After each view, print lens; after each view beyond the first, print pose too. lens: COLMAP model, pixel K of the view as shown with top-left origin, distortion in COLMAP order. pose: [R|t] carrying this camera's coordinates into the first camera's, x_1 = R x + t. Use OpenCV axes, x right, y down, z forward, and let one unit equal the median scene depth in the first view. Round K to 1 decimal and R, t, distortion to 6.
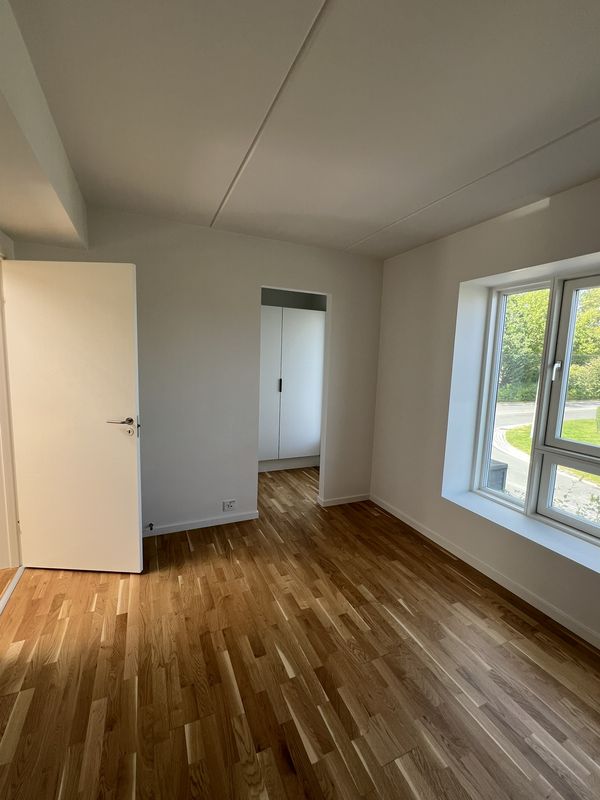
lens RADIAL K [[343.5, 0, 300.0], [0, 343.5, 400.0], [0, 0, 1]] dist [-0.001210, -0.000292]
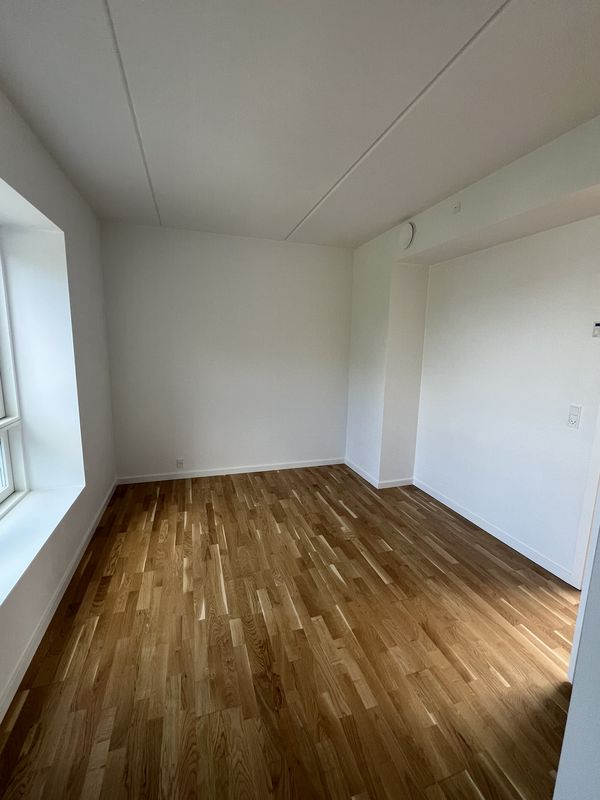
lens RADIAL K [[343.5, 0, 300.0], [0, 343.5, 400.0], [0, 0, 1]] dist [-0.001210, -0.000292]
pose [[-0.992170, -0.072026, 0.102035, 0.009204], [-0.040038, 0.957269, 0.286414, -0.197256], [-0.118304, 0.280086, -0.952657, 1.827934]]
